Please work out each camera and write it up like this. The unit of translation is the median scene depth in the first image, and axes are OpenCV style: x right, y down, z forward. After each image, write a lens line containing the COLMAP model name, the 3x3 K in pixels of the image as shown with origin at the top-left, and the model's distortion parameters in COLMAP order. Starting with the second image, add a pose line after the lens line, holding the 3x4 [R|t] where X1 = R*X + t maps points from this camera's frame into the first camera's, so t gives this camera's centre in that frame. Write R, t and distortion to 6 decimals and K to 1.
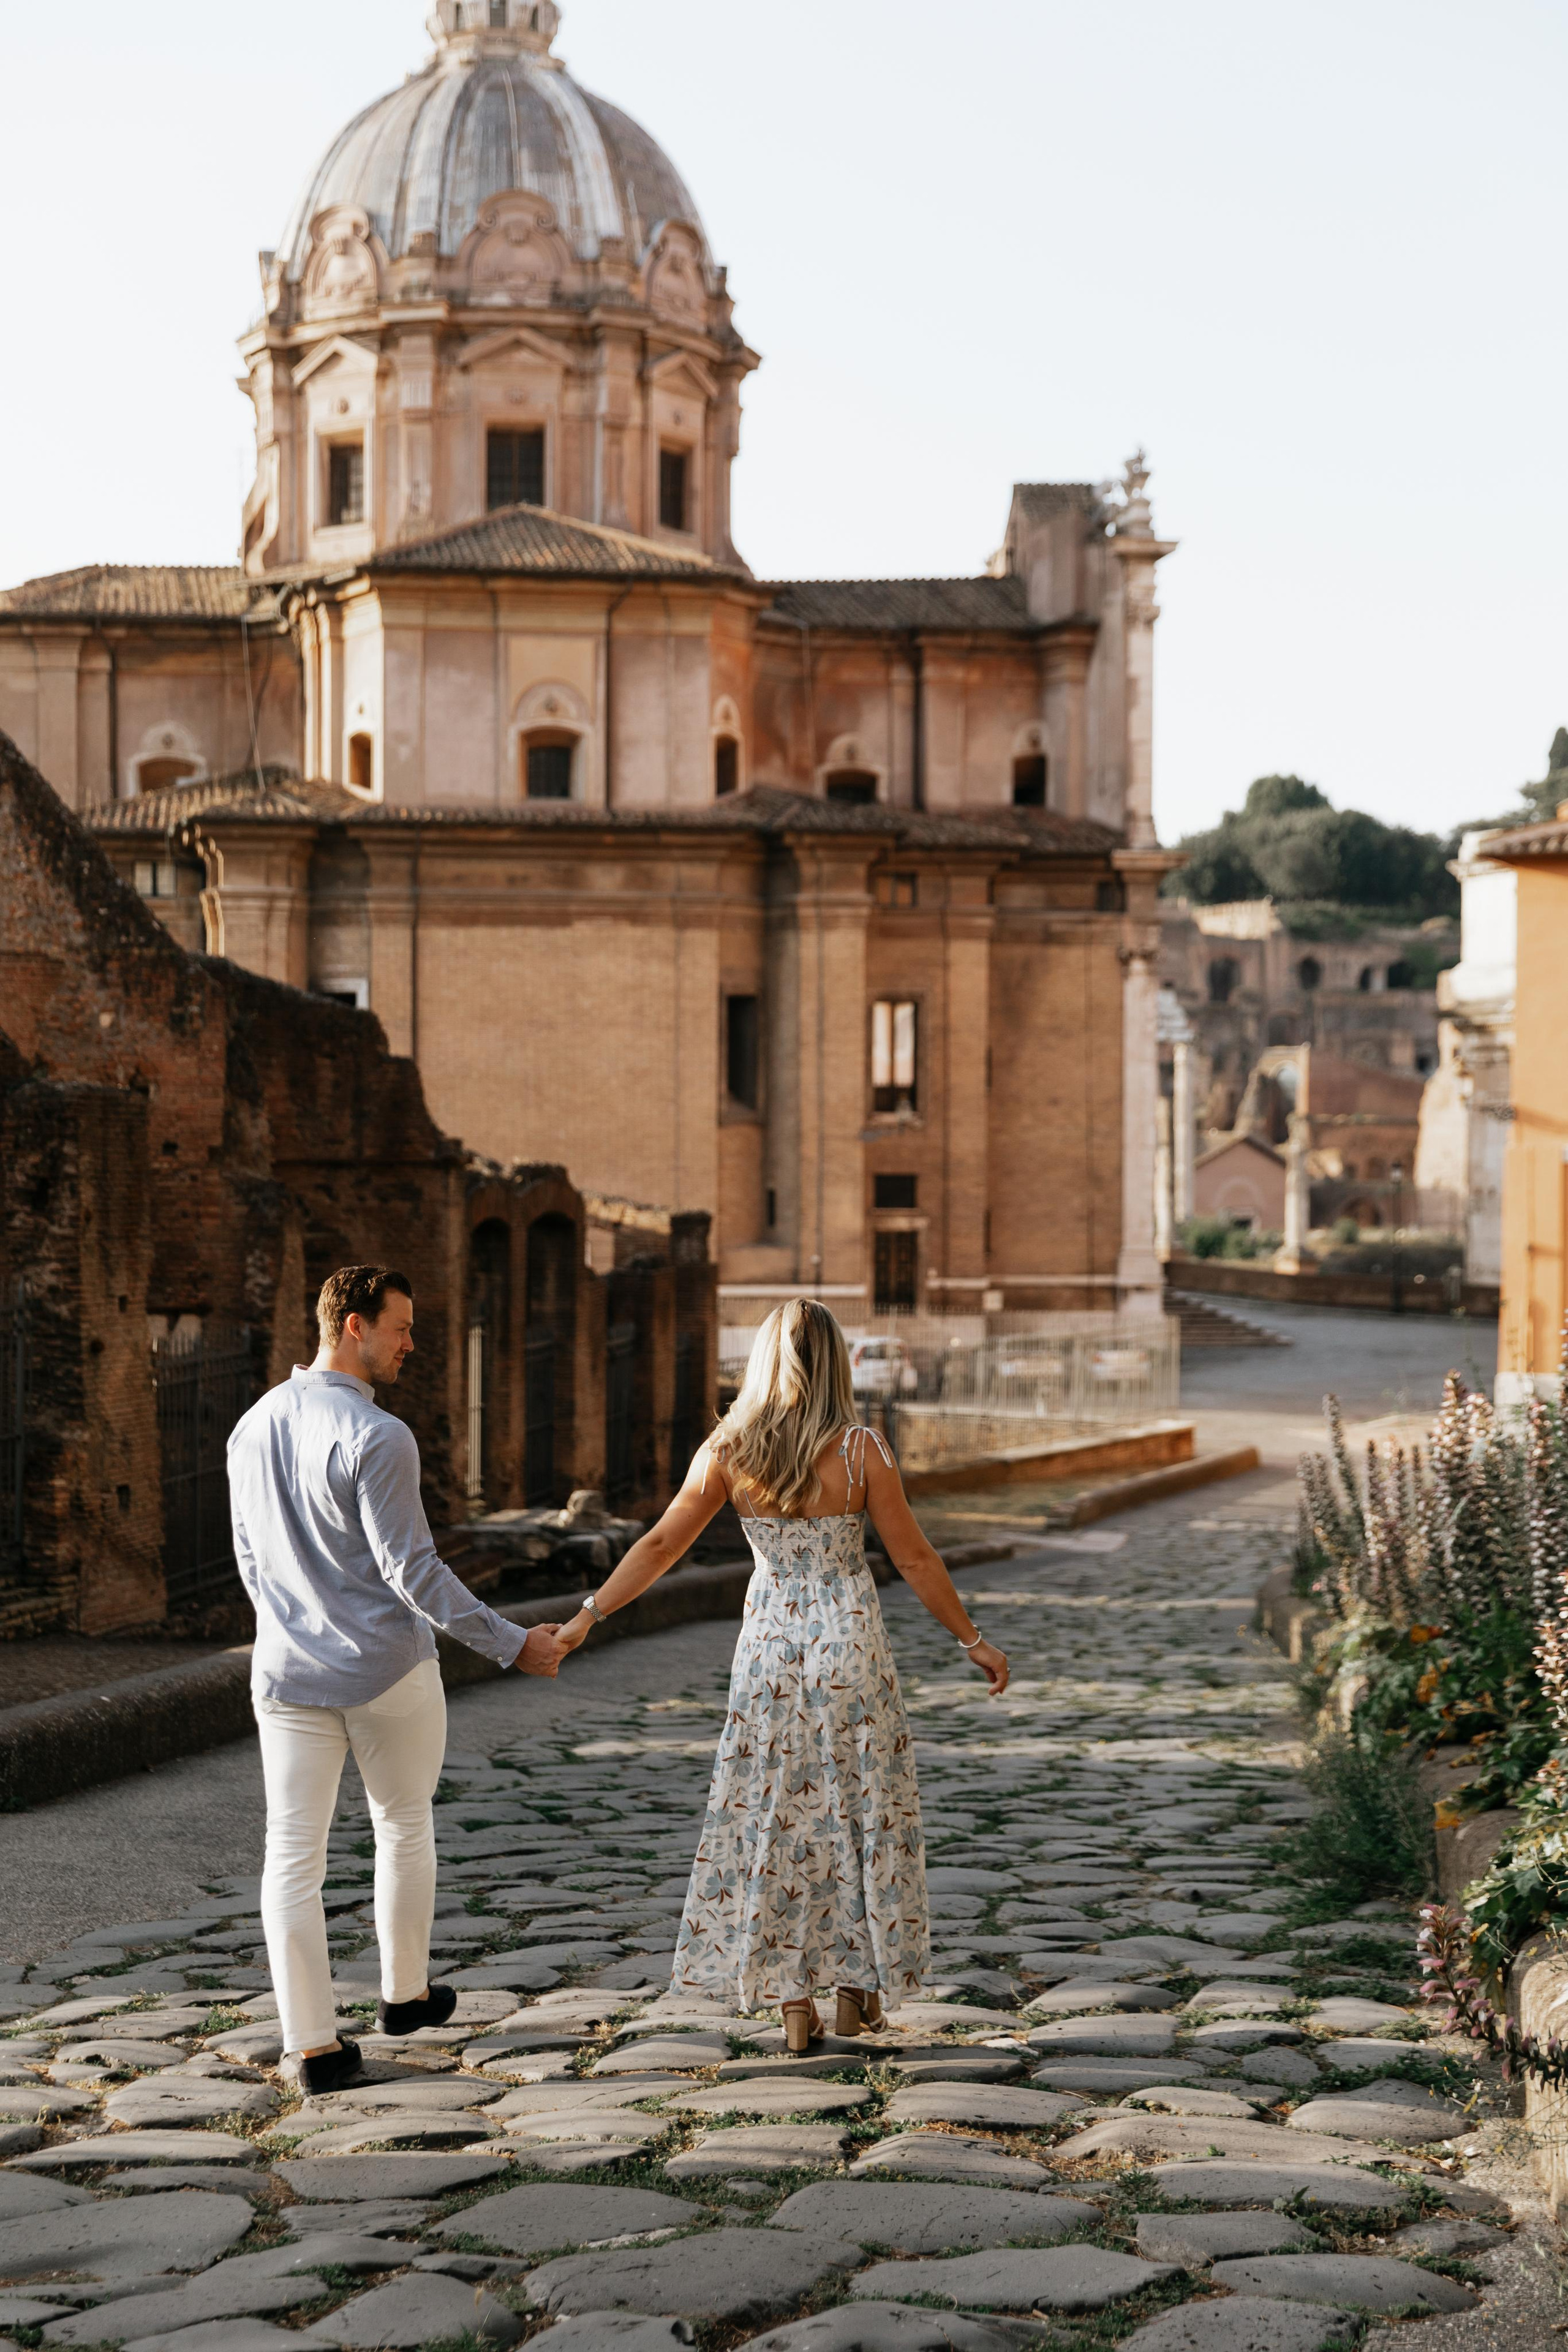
lens RADIAL K [[3323.9, 0, 635.1], [0, 3323.9, 1416.2], [0, 0, 1]] dist [0.030782, -0.014810]
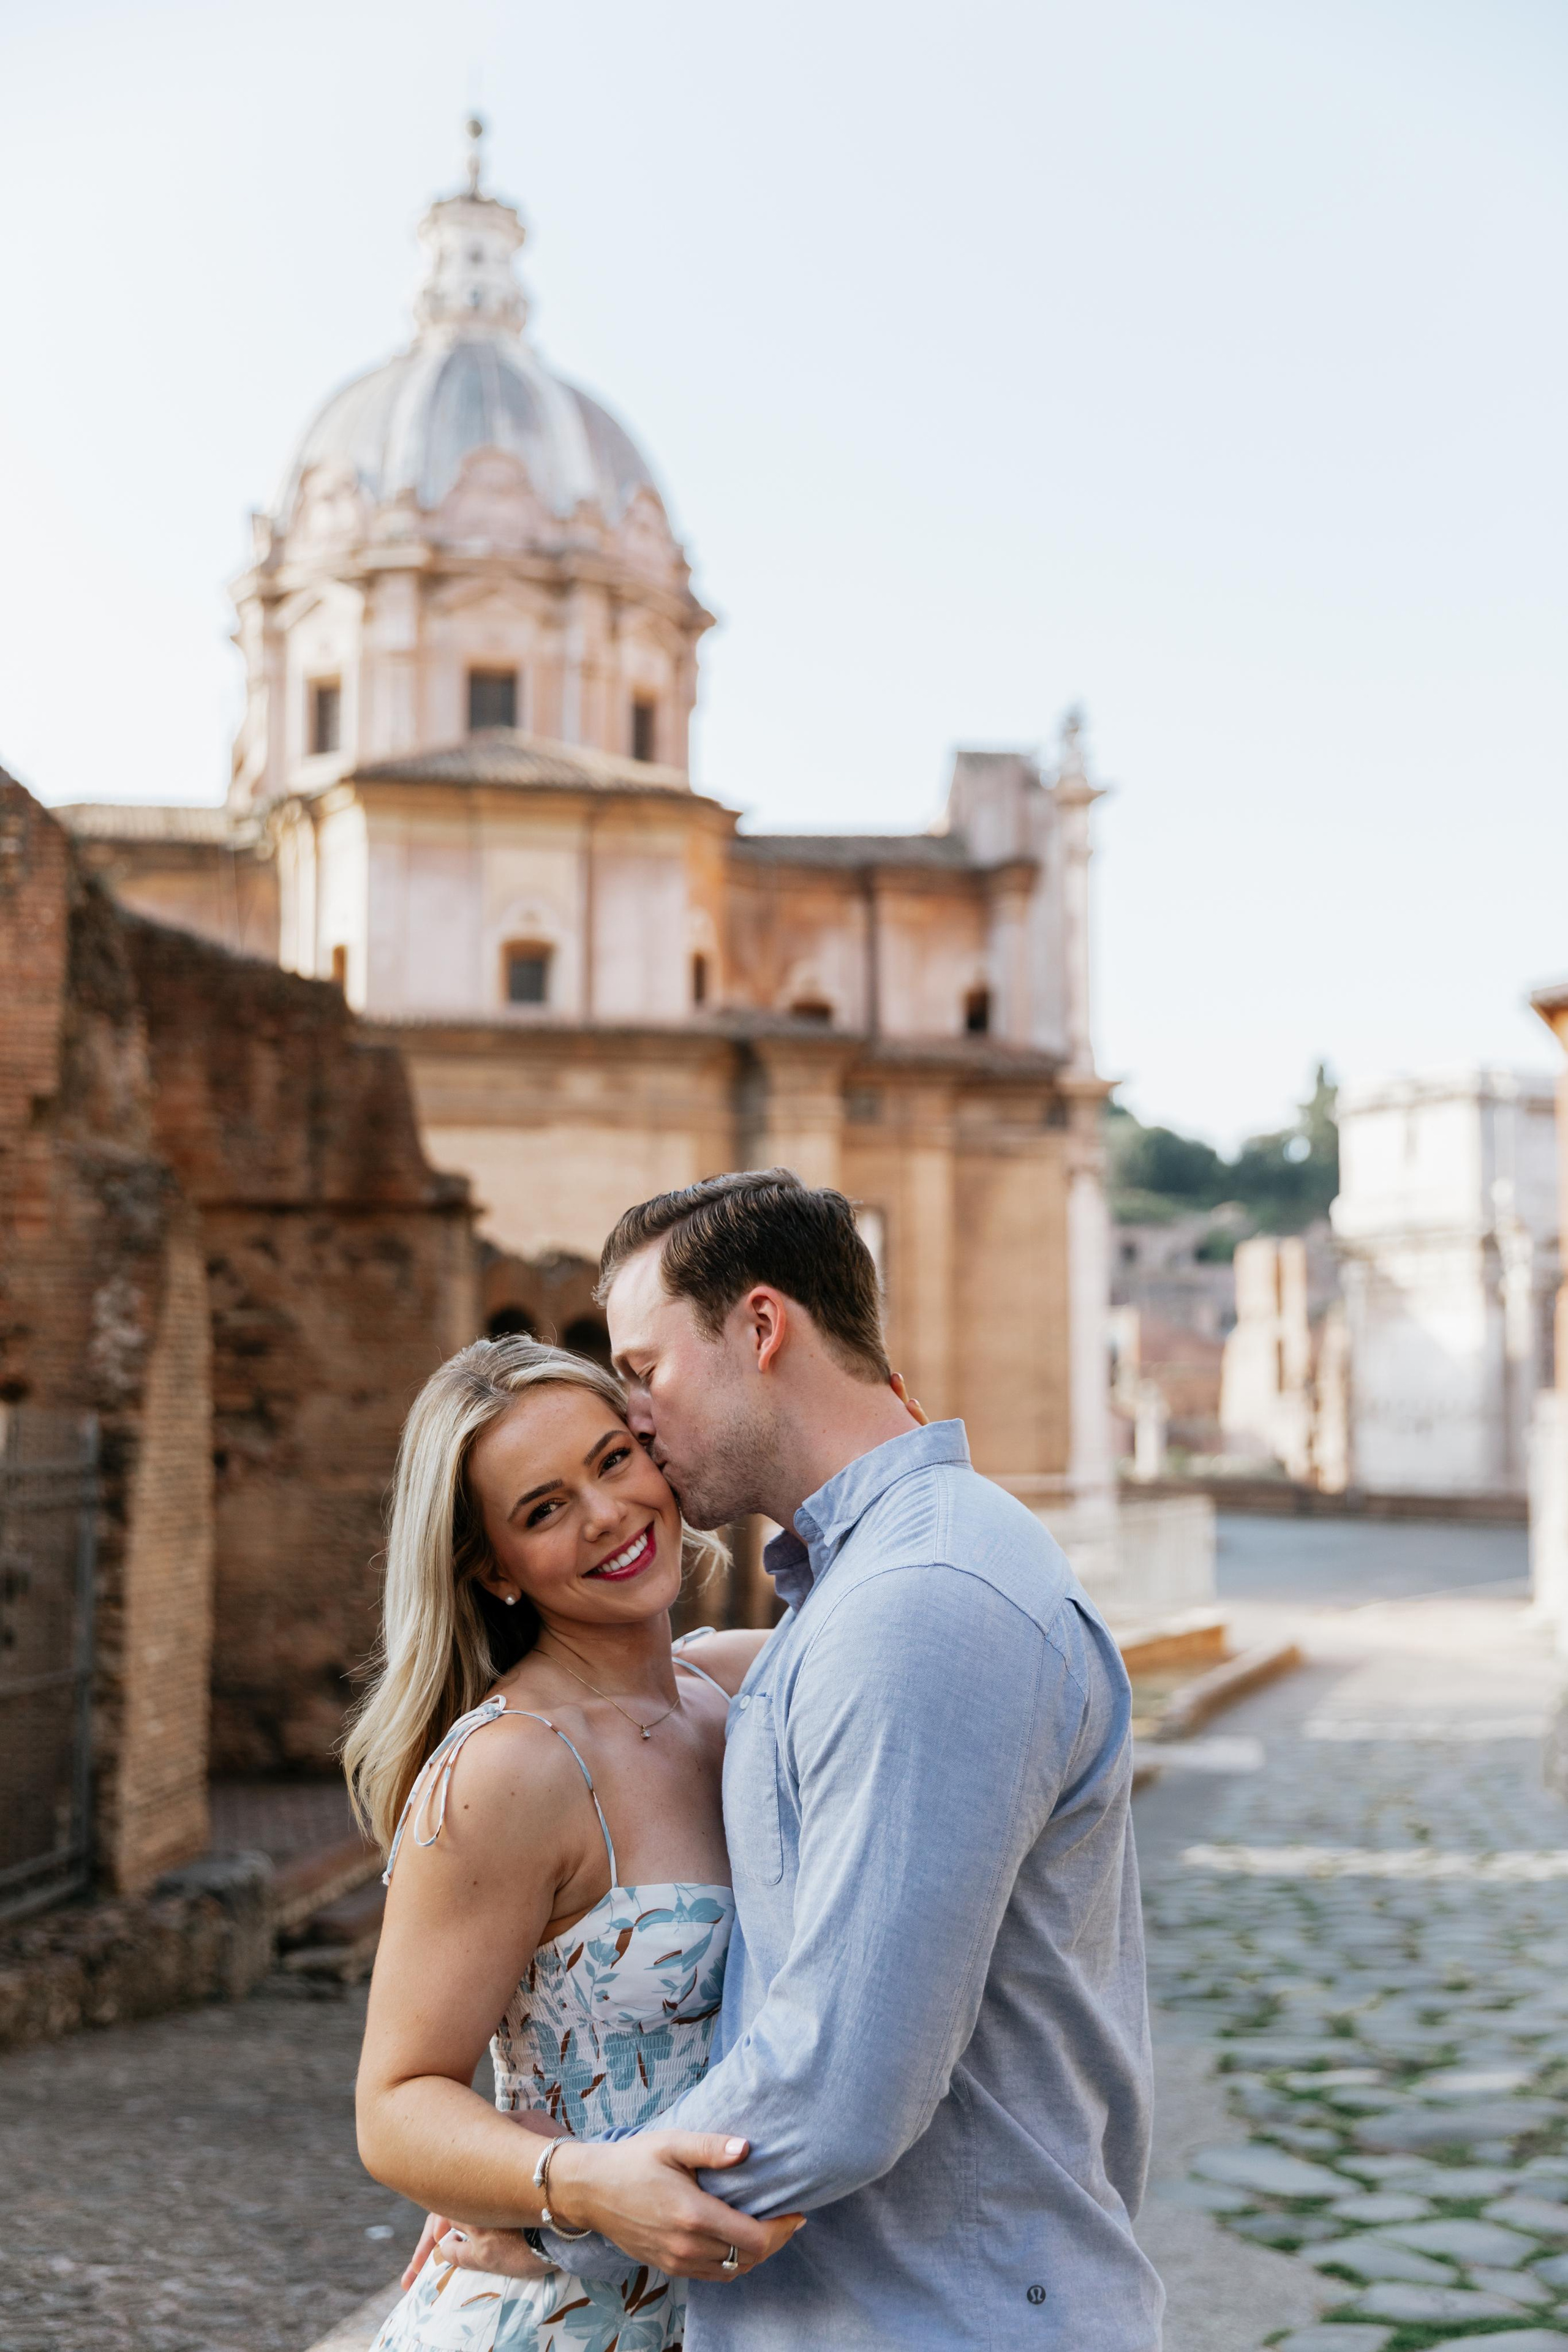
lens RADIAL K [[2776.2, 0, 784.0], [0, 2776.2, 1176.0], [0, 0, 1]] dist [0.009179, -0.003206]
pose [[0.997118, -0.004584, 0.075730, -0.011527], [0.016717, 0.986916, -0.160367, 0.002450], [-0.074004, 0.161171, 0.984148, 0.160940]]
